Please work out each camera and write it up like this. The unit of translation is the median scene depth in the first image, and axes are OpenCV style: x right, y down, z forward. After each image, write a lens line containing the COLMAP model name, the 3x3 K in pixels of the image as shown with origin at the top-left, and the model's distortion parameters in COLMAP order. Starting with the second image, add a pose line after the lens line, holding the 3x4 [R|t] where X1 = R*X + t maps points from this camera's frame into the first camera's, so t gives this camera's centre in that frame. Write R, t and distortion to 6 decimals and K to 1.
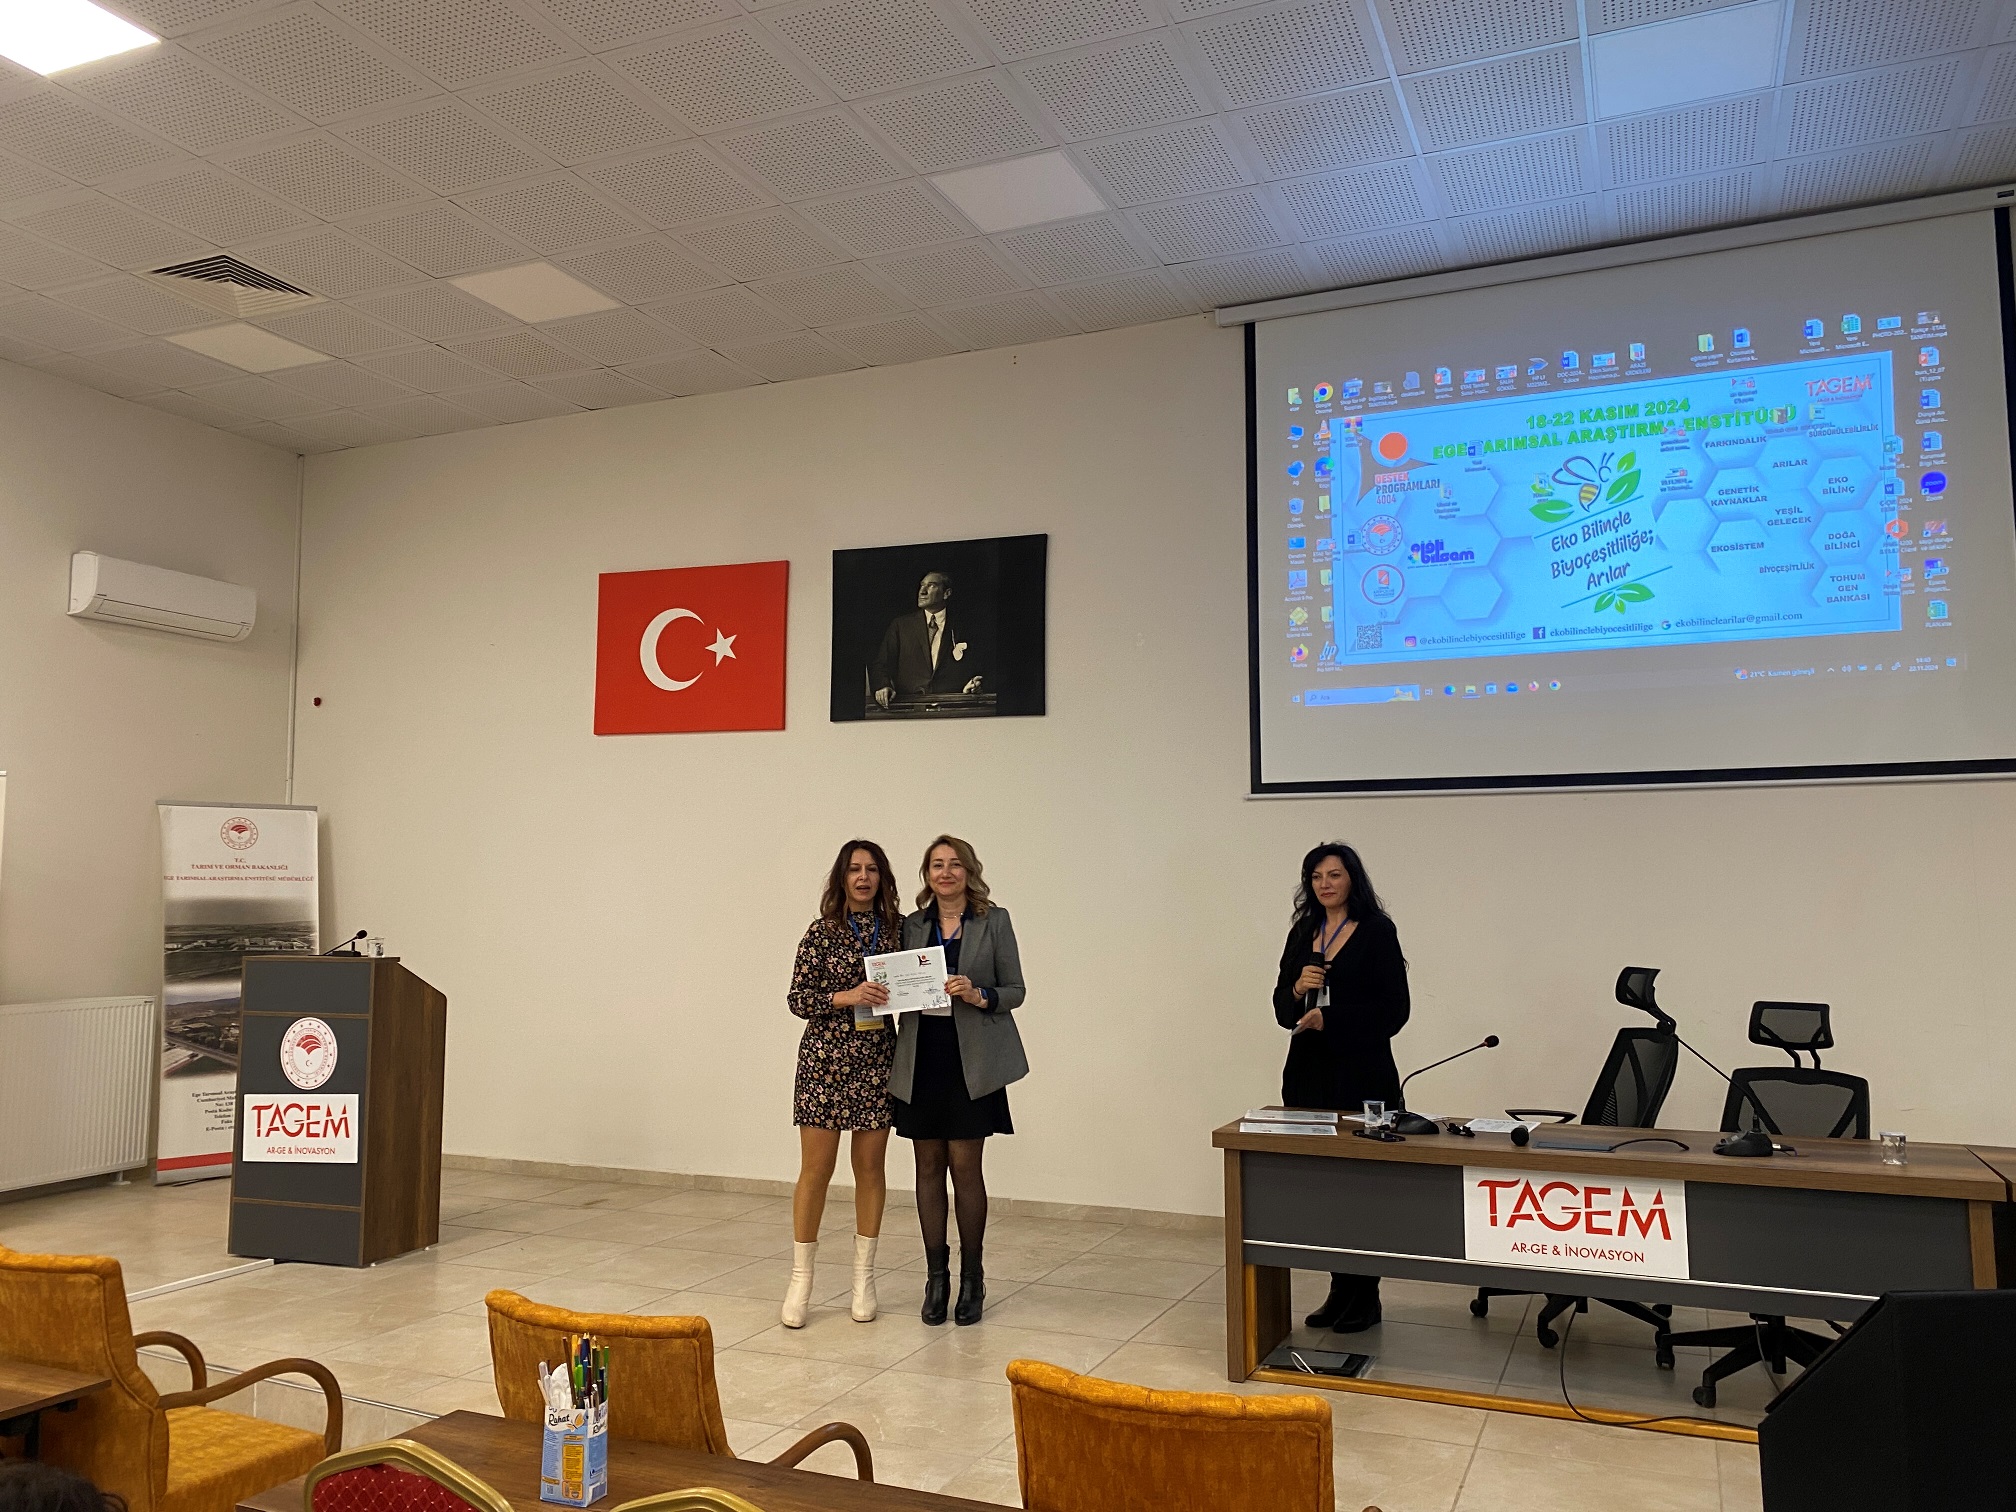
lens RADIAL K [[1535.3, 0, 1012.7], [0, 1535.3, 744.4], [0, 0, 1]] dist [0.025127, -0.008405]
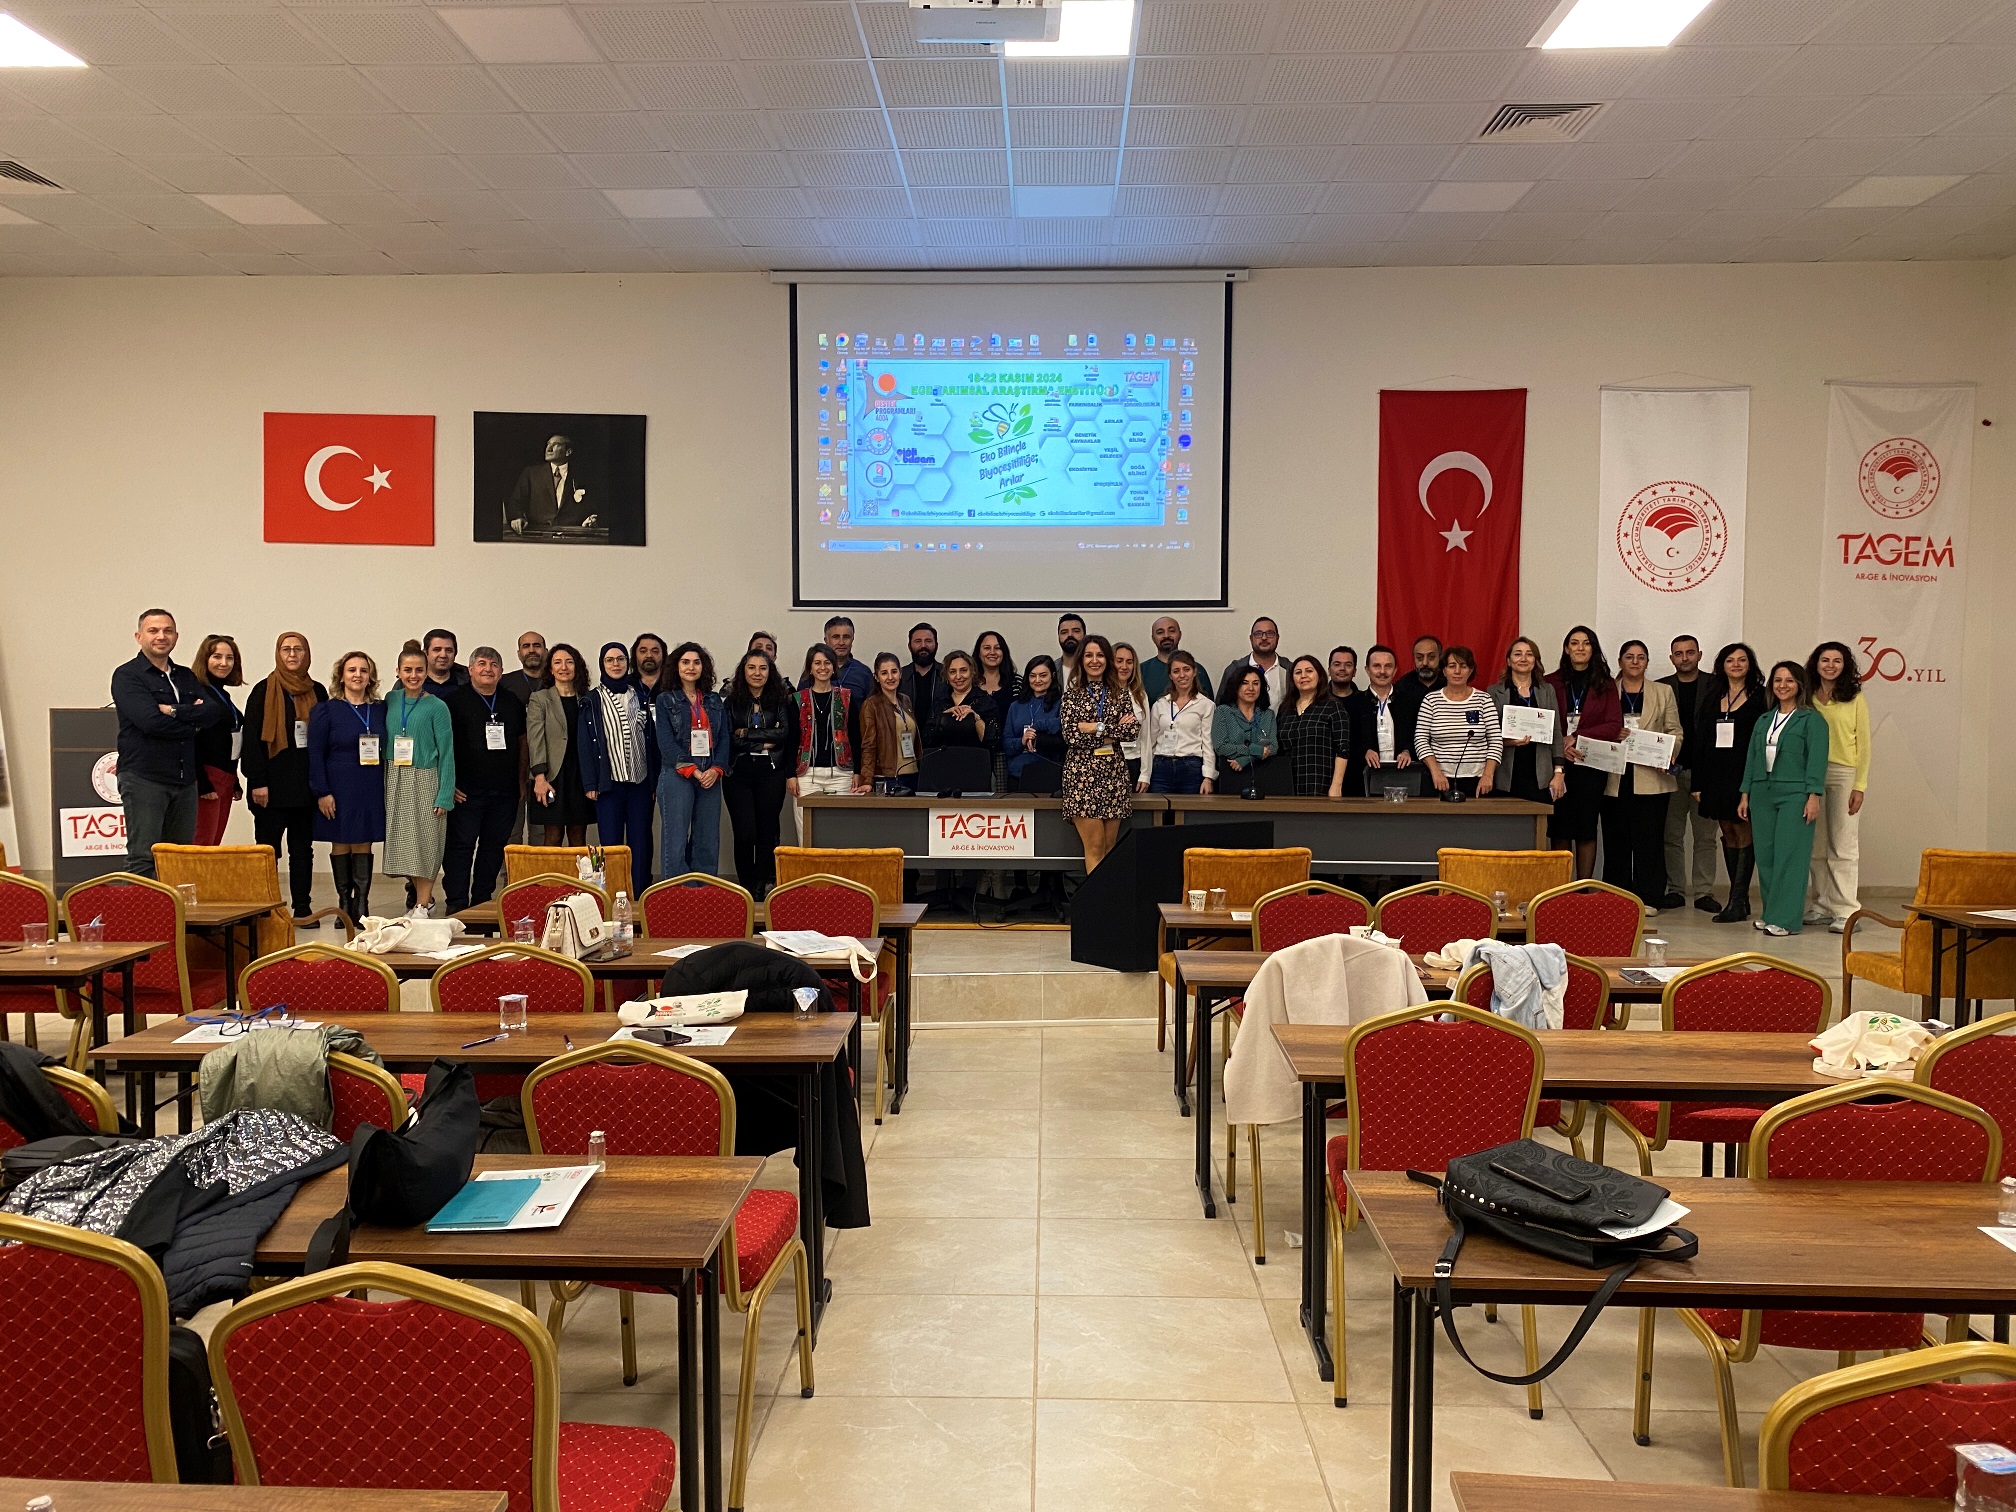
lens RADIAL K [[1564.5, 0, 977.8], [0, 1564.5, 753.2], [0, 0, 1]] dist [0.116327, -0.107319]
pose [[0.937557, -0.008252, 0.347733, -0.232991], [-0.041529, 0.989912, 0.135461, -0.046844], [-0.345343, -0.141443, 0.927756, -0.583764]]
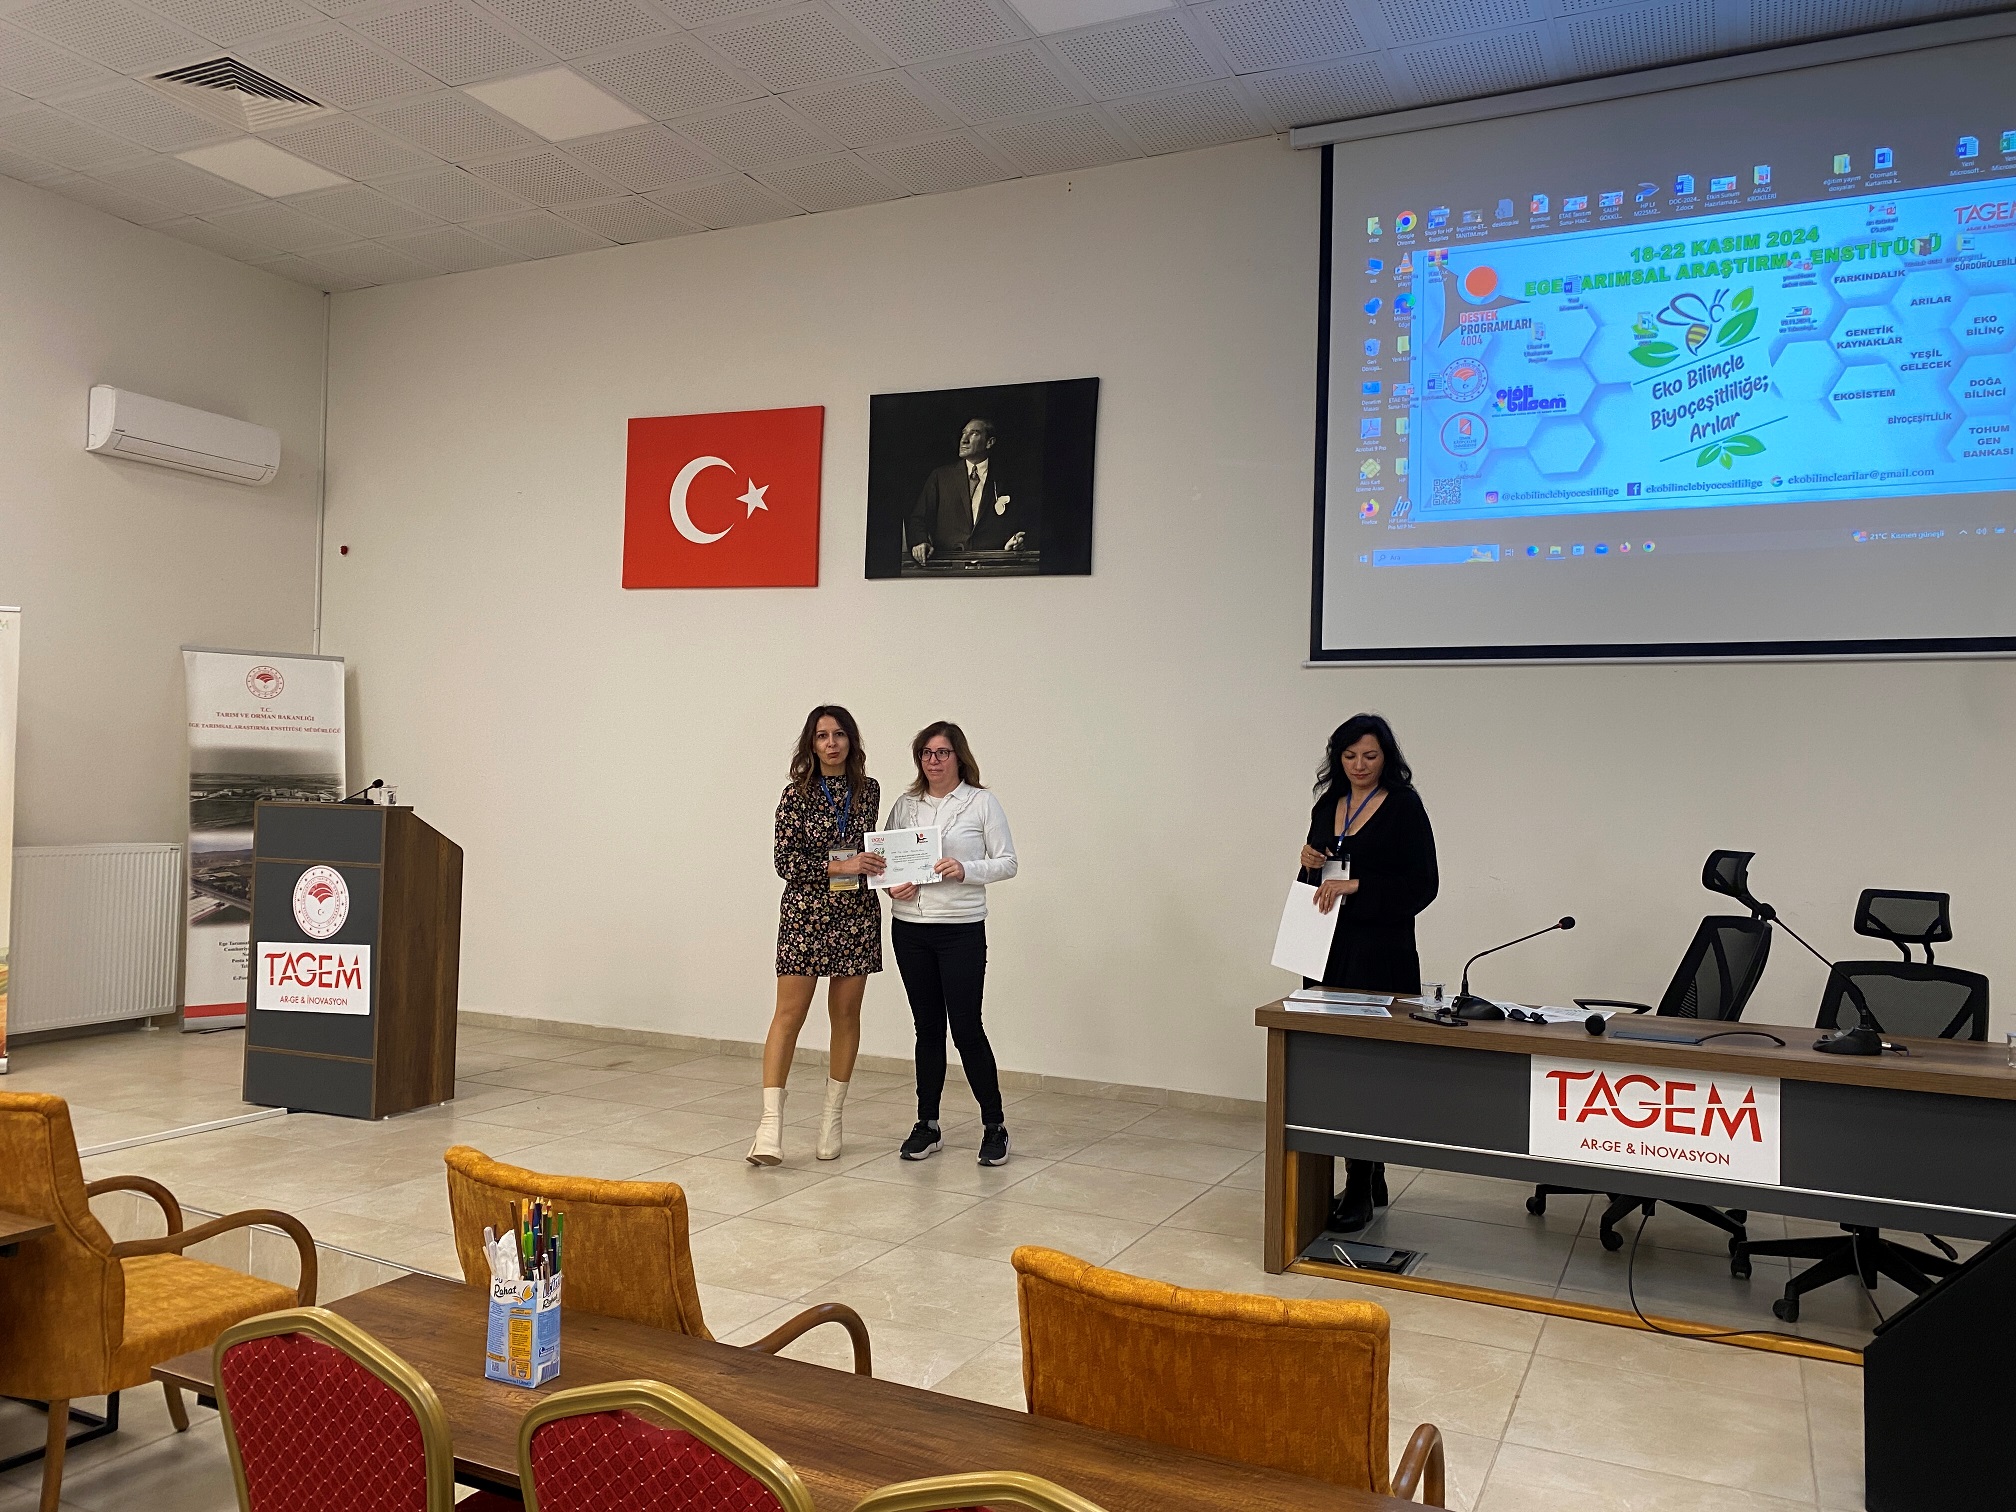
lens RADIAL K [[1533.6, 0, 994.3], [0, 1533.6, 739.4], [0, 0, 1]] dist [0.023750, -0.005480]
pose [[0.998707, 0.025707, -0.043859, 0.006496], [-0.022646, 0.997365, 0.068925, 0.021632], [0.045515, -0.067842, 0.996657, 0.060918]]
